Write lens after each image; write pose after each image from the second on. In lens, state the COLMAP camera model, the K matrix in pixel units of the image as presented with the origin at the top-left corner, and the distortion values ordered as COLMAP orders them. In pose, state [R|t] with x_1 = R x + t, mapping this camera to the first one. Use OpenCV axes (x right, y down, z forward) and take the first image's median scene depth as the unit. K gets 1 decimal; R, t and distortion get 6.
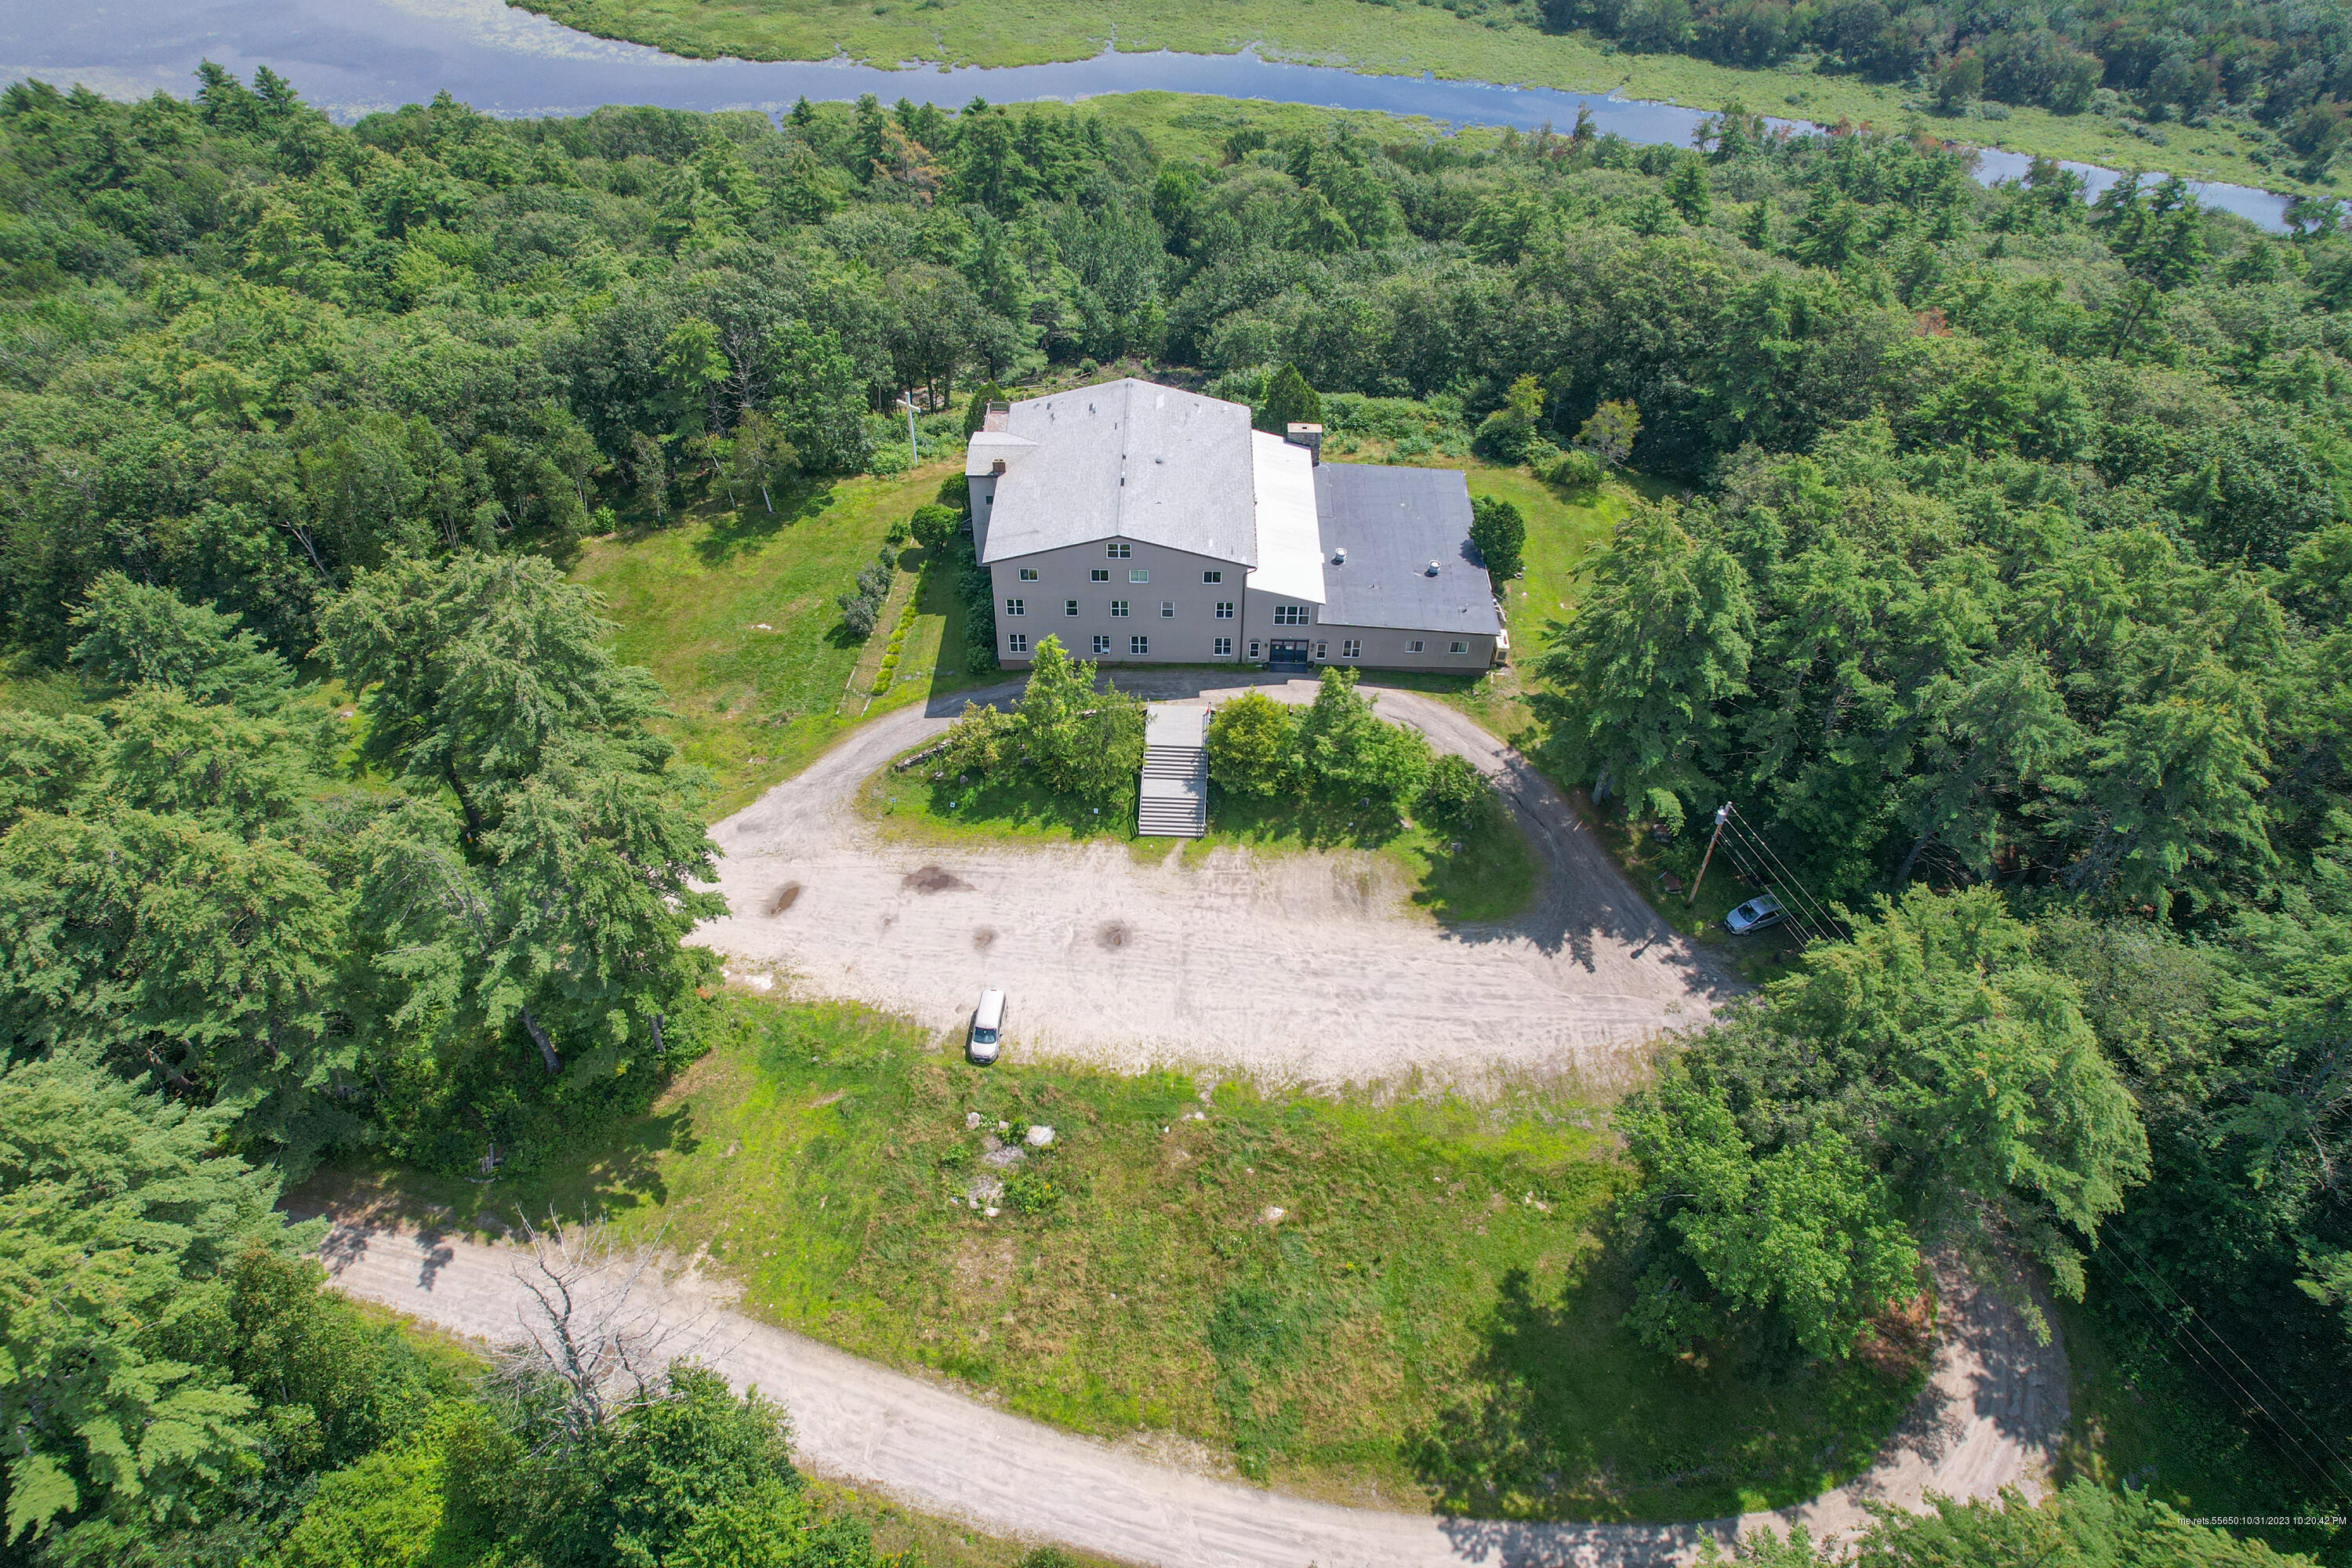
lens RADIAL K [[1504.5, 0, 1170.1], [0, 1504.5, 758.2], [0, 0, 1]] dist [-0.088376, 0.077327]
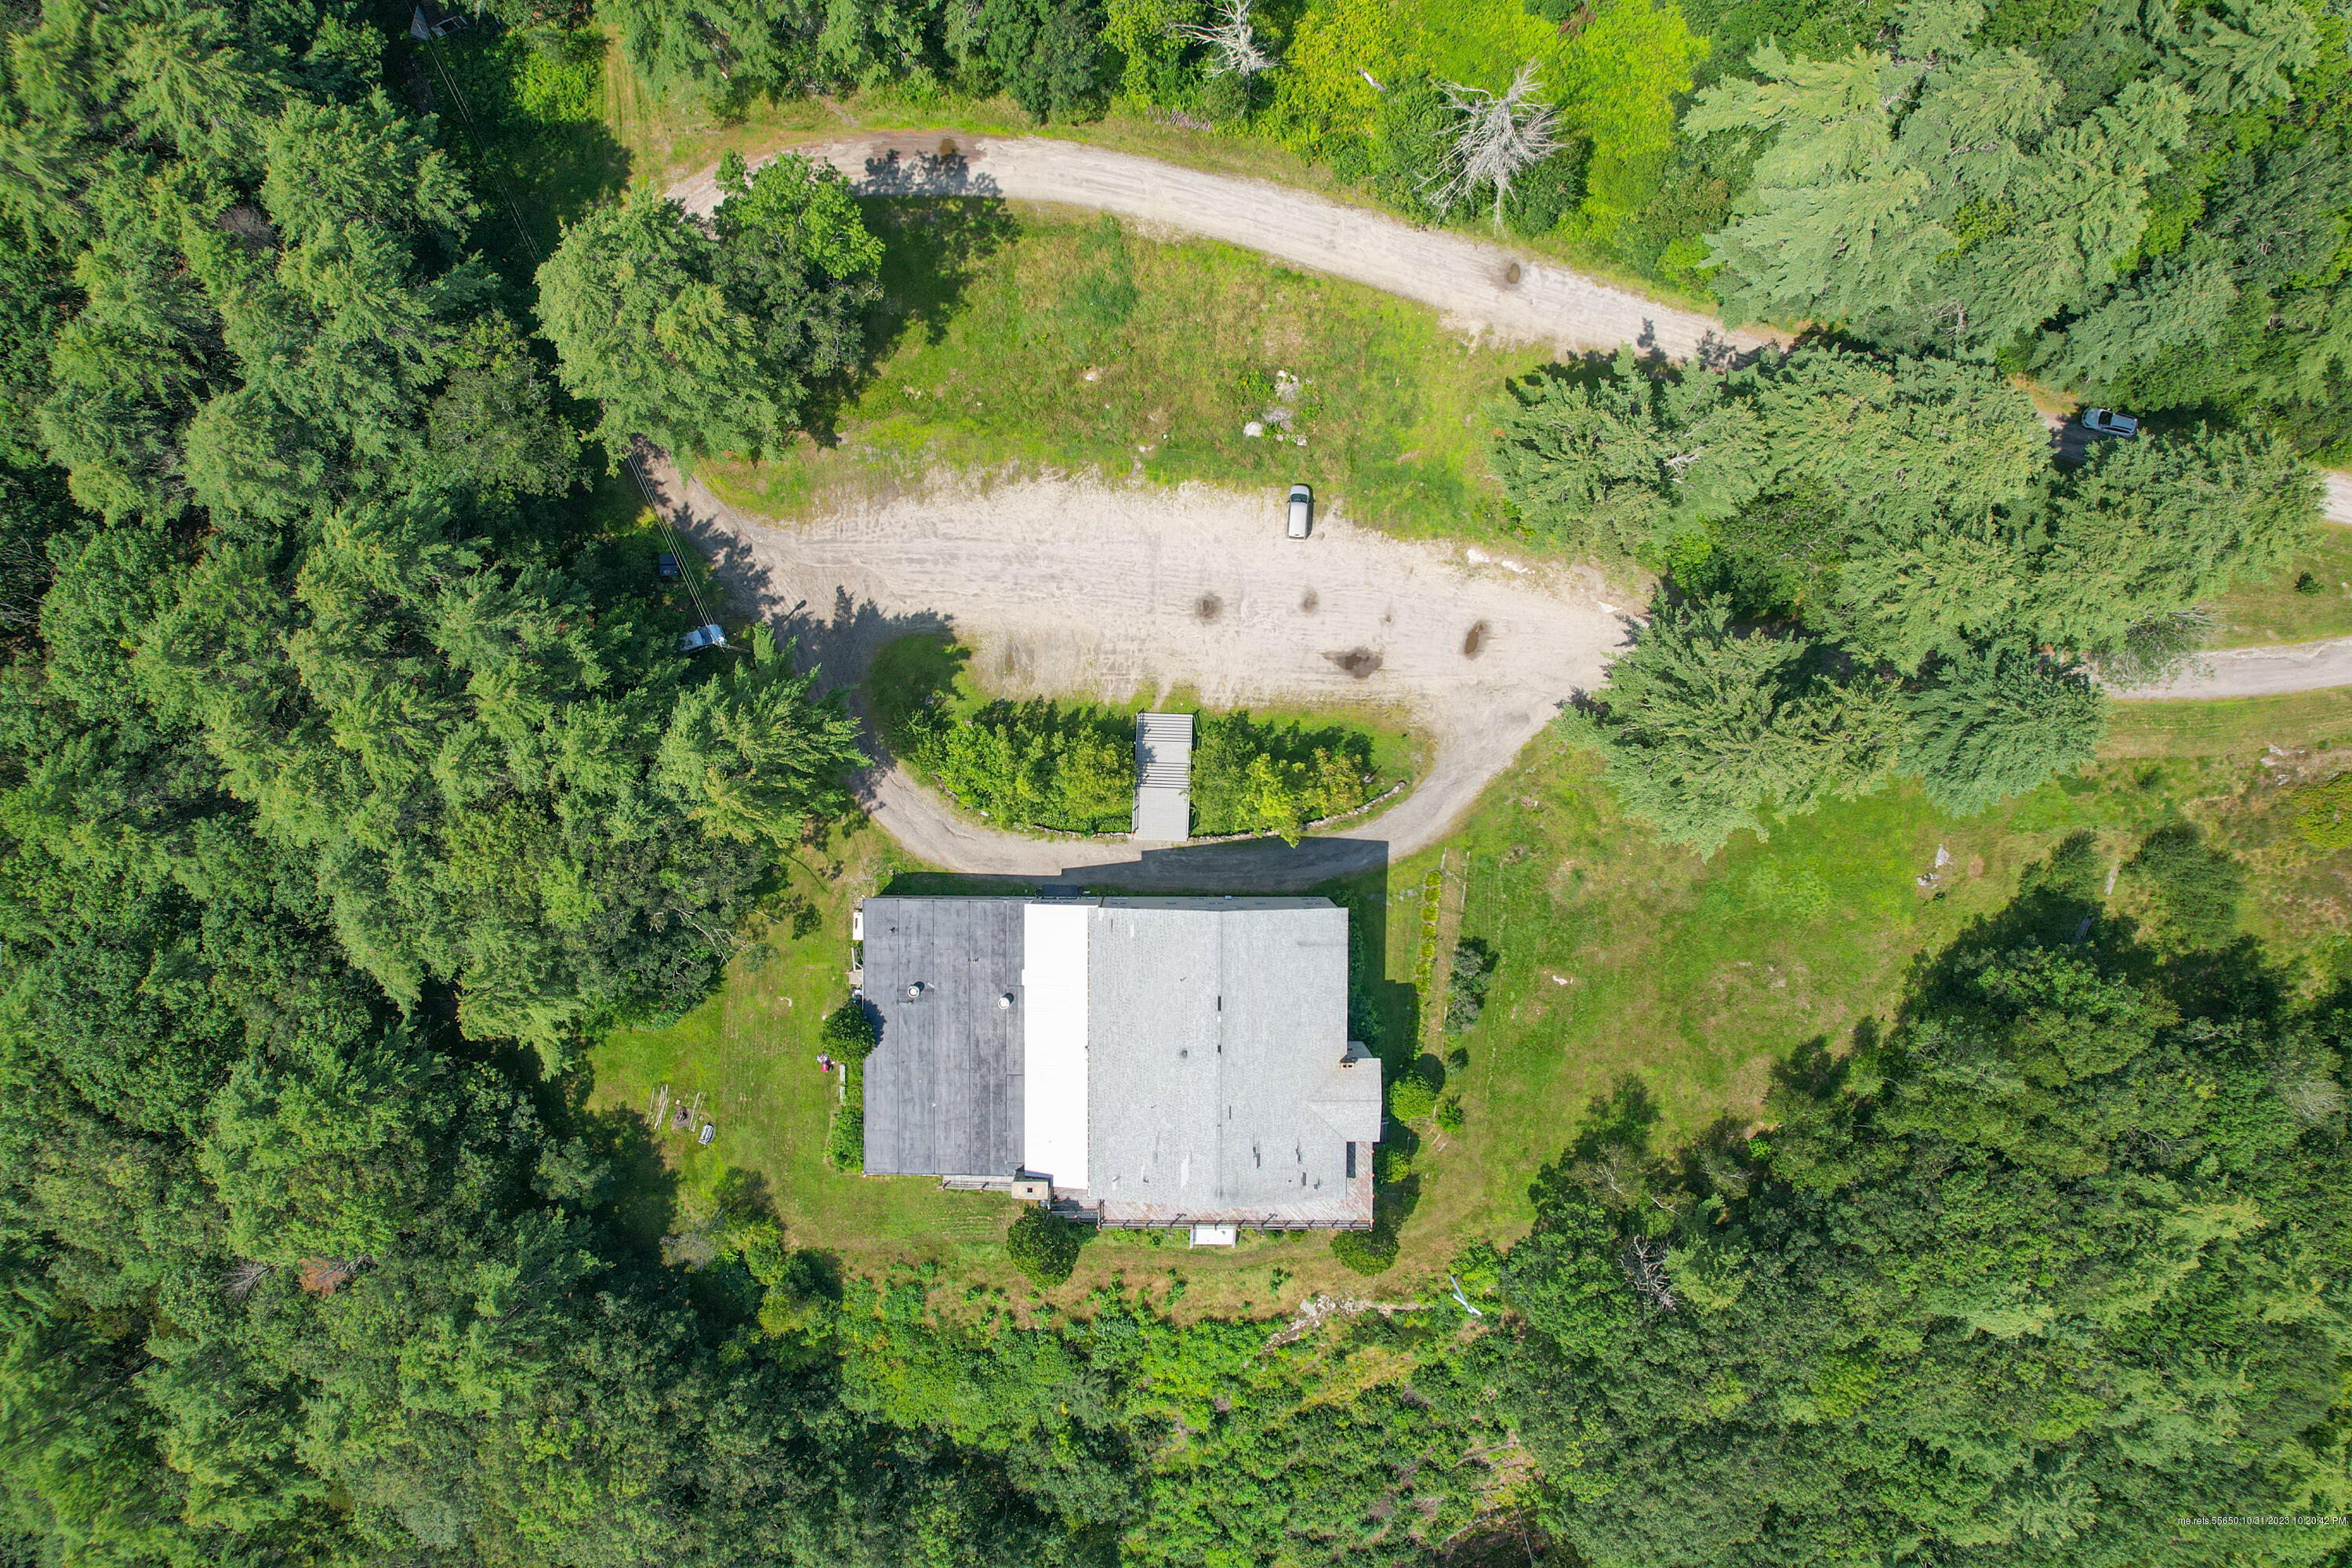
lens RADIAL K [[1504.5, 0, 1170.1], [0, 1504.5, 758.2], [0, 0, 1]] dist [-0.088376, 0.077327]
pose [[-0.999908, 0.013357, 0.002323, -0.005645], [-0.007780, -0.705655, 0.708513, -0.875910], [0.011102, 0.708430, 0.705694, 0.189119]]
